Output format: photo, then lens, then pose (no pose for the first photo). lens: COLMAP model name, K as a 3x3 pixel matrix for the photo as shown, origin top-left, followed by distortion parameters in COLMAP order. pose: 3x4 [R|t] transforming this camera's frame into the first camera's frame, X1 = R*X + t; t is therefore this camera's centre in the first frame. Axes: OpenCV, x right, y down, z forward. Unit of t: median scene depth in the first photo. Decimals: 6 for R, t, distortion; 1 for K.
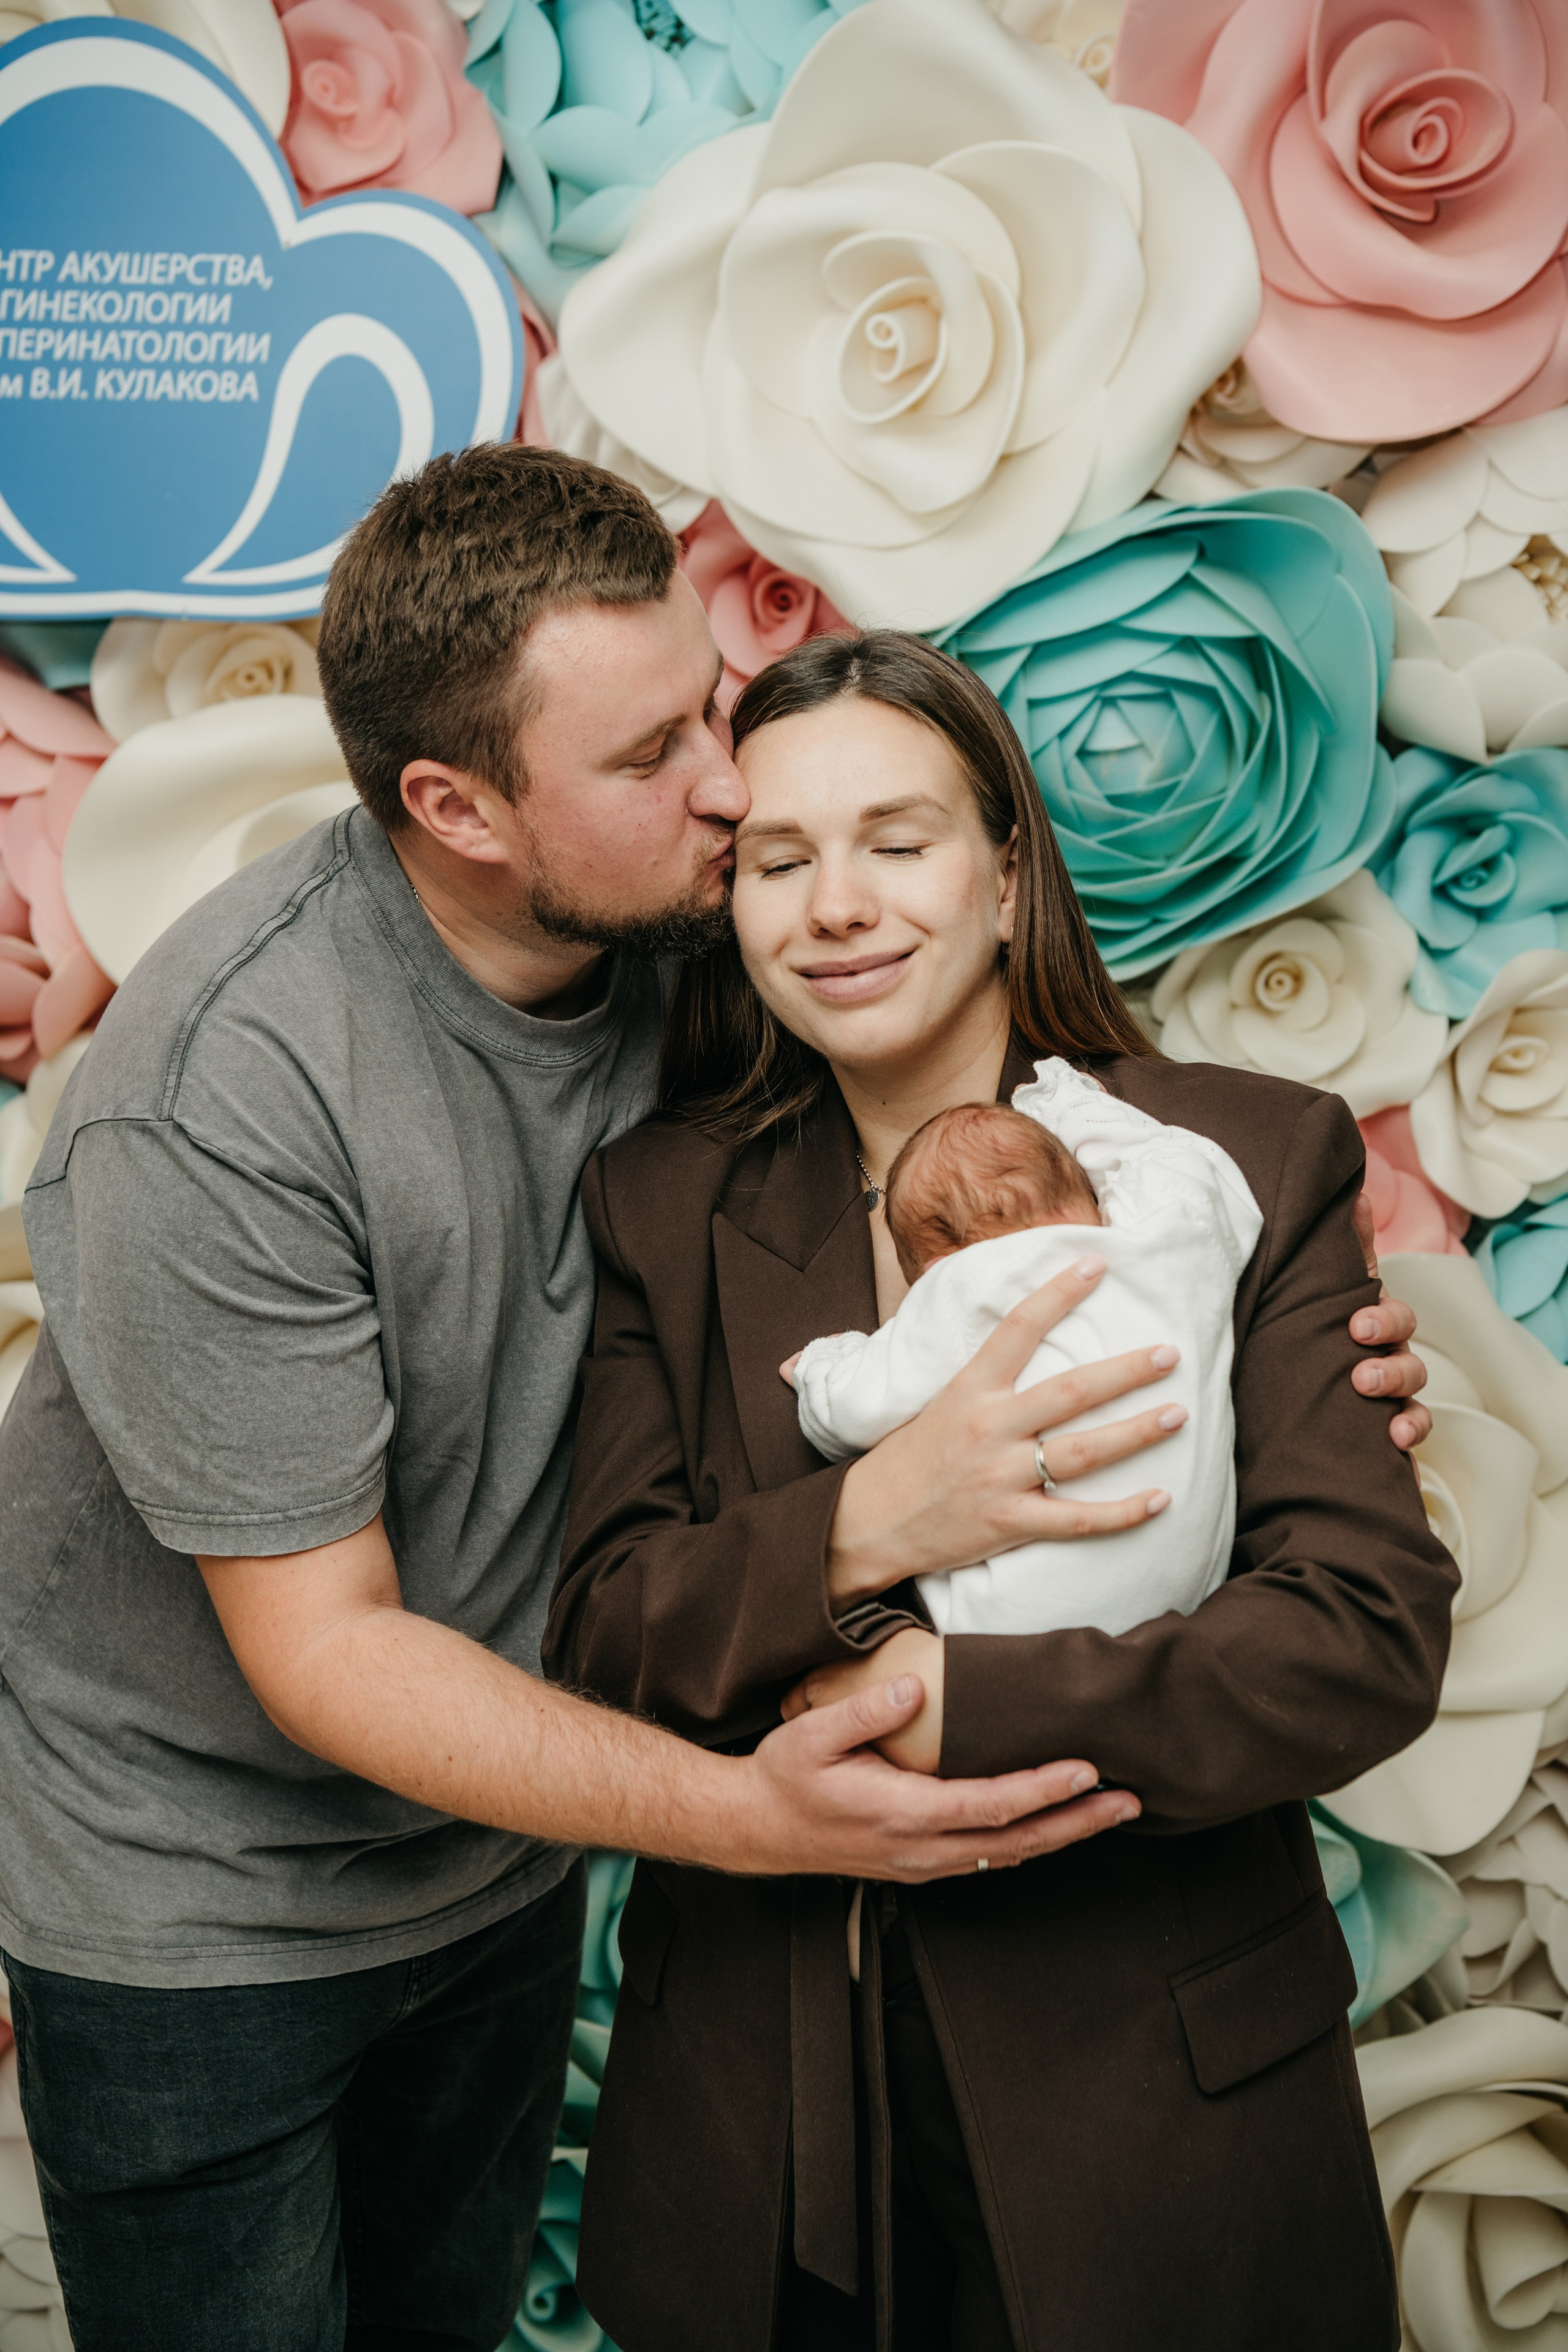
lens RADIAL K [[3273.7, 0, 788.4], [0, 3273.7, 1234.0], [0, 0, 1]] dist [0.163306, 0.047016]
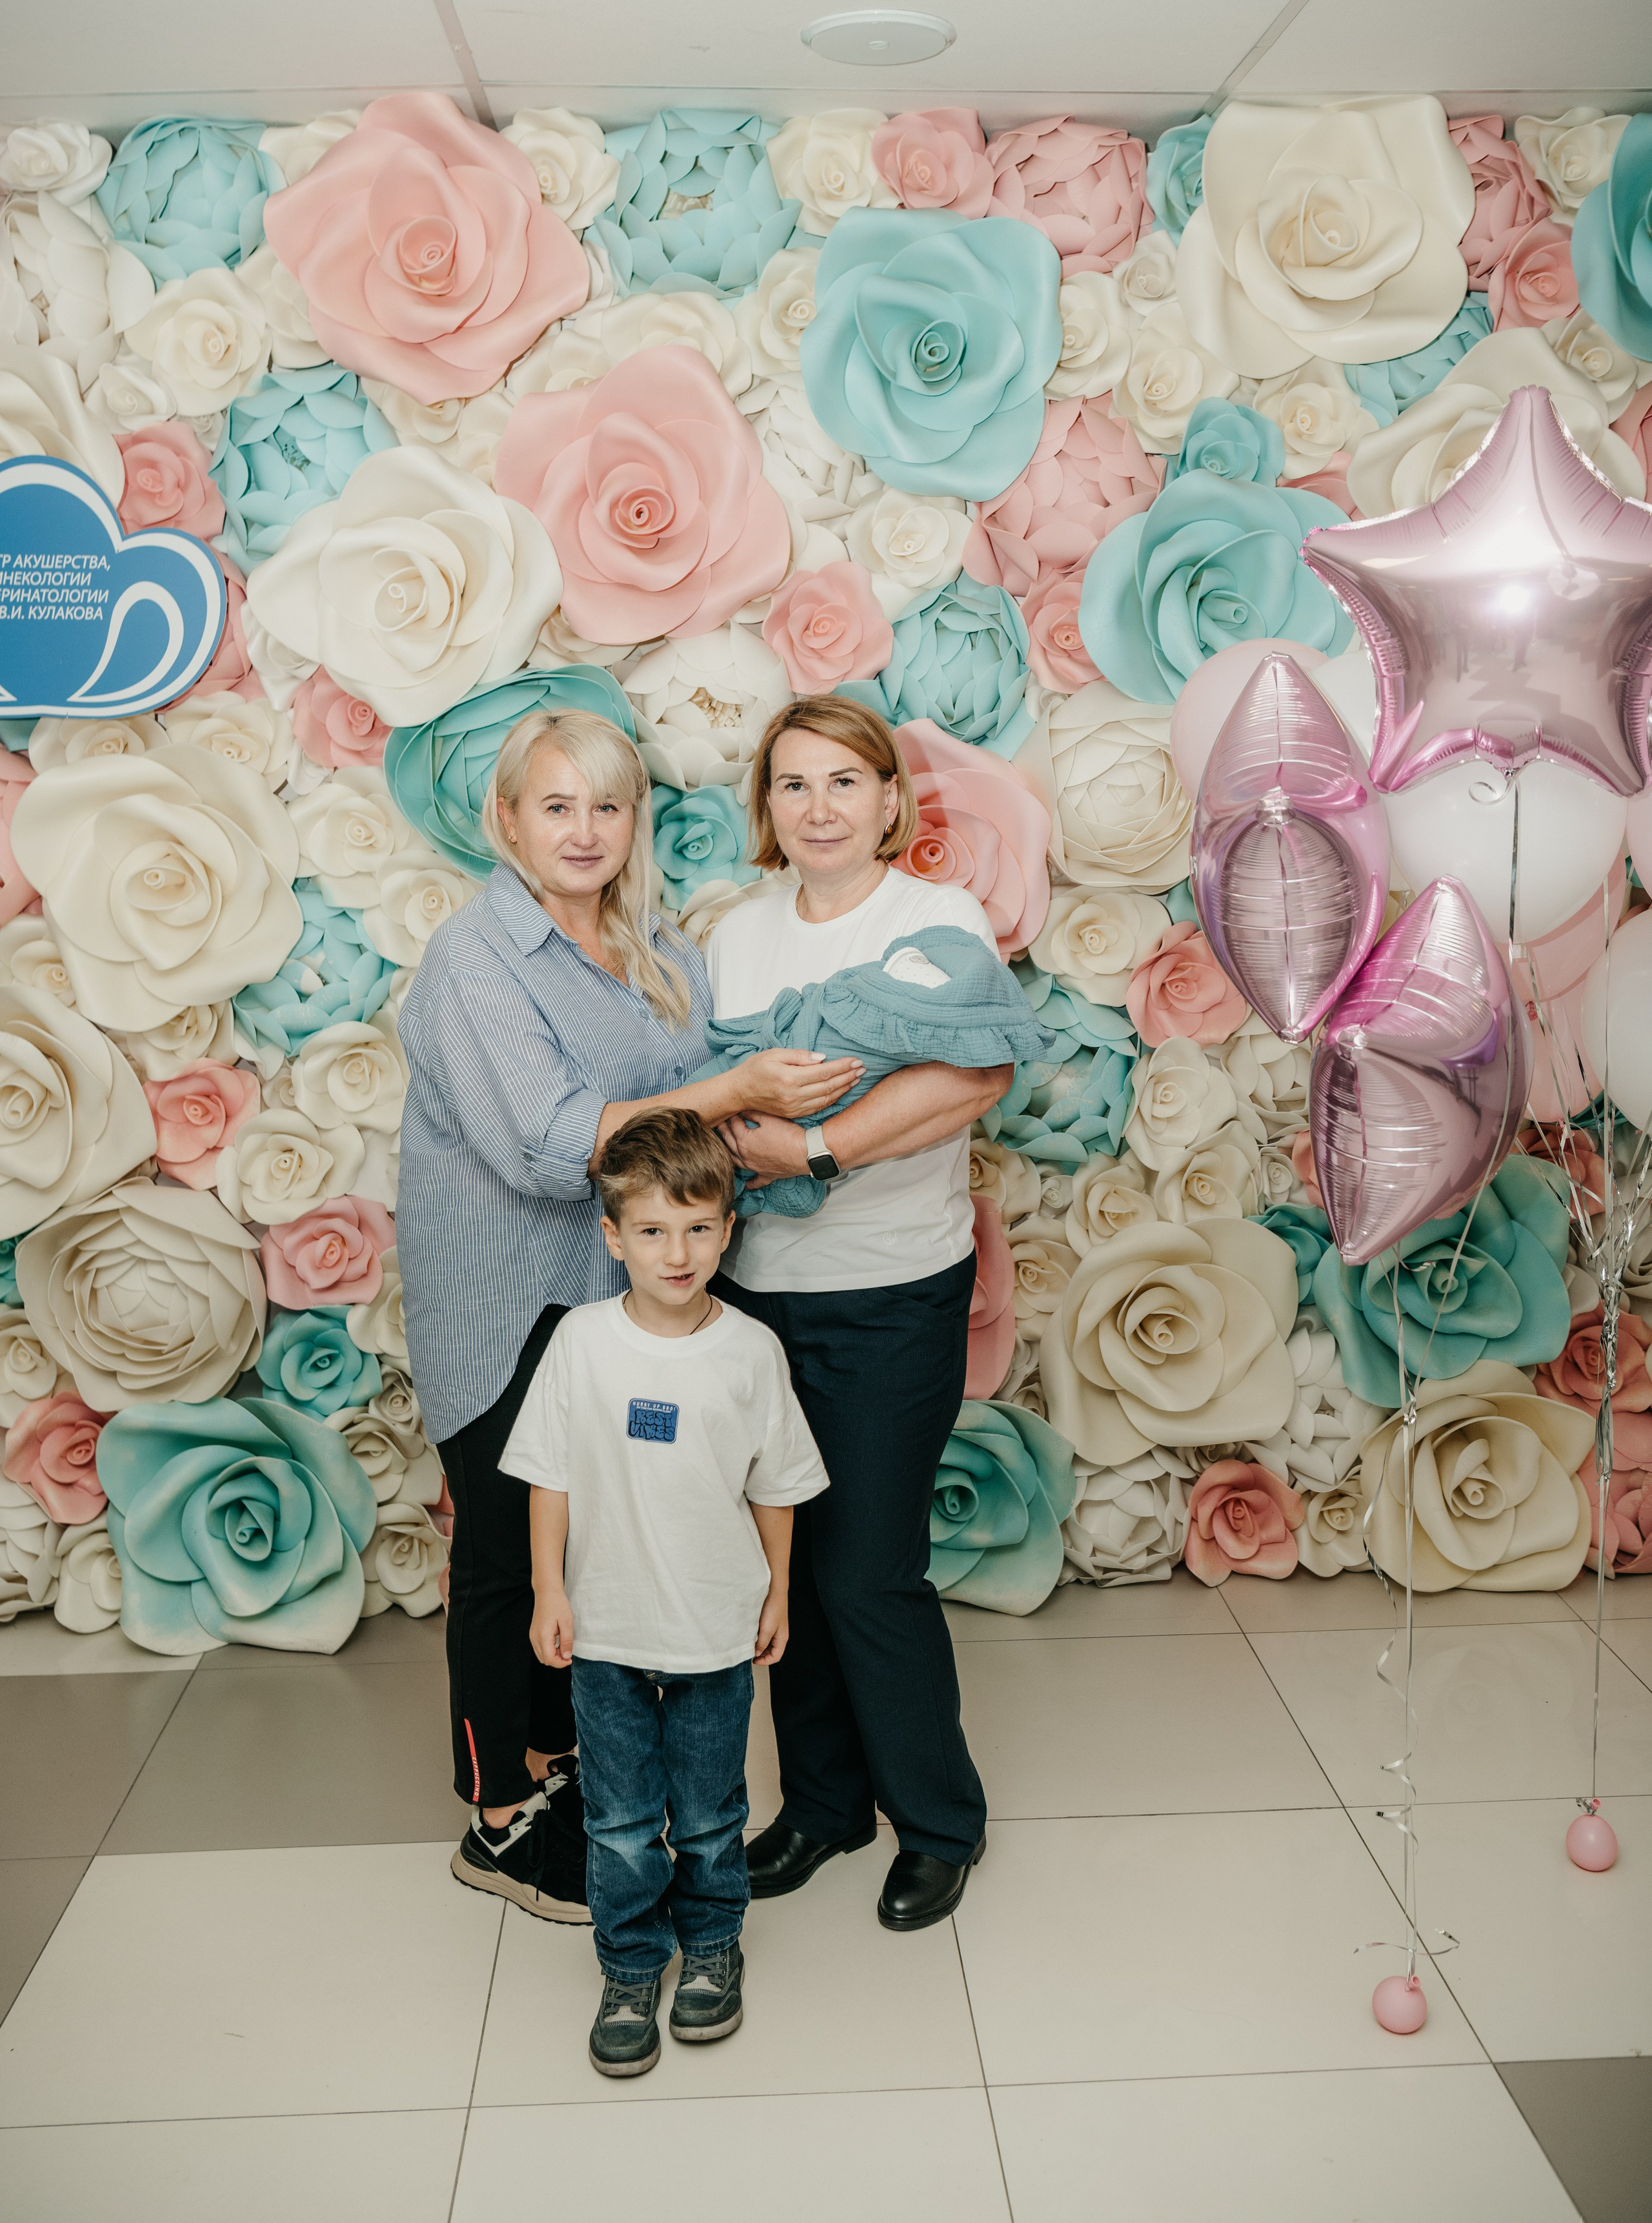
lens RADIAL K [[2163.0, 0, 790.4], [0, 2163.0, 991.3], [0, 0, 1]] dist [-0.014115, -0.006175]
pose [[0.998550, 0.004308, 0.053651, 0.214867], [-0.000505, 0.997498, -0.070688, 0.091420], [-0.053821, 0.070559, 0.996055, -0.413837]]
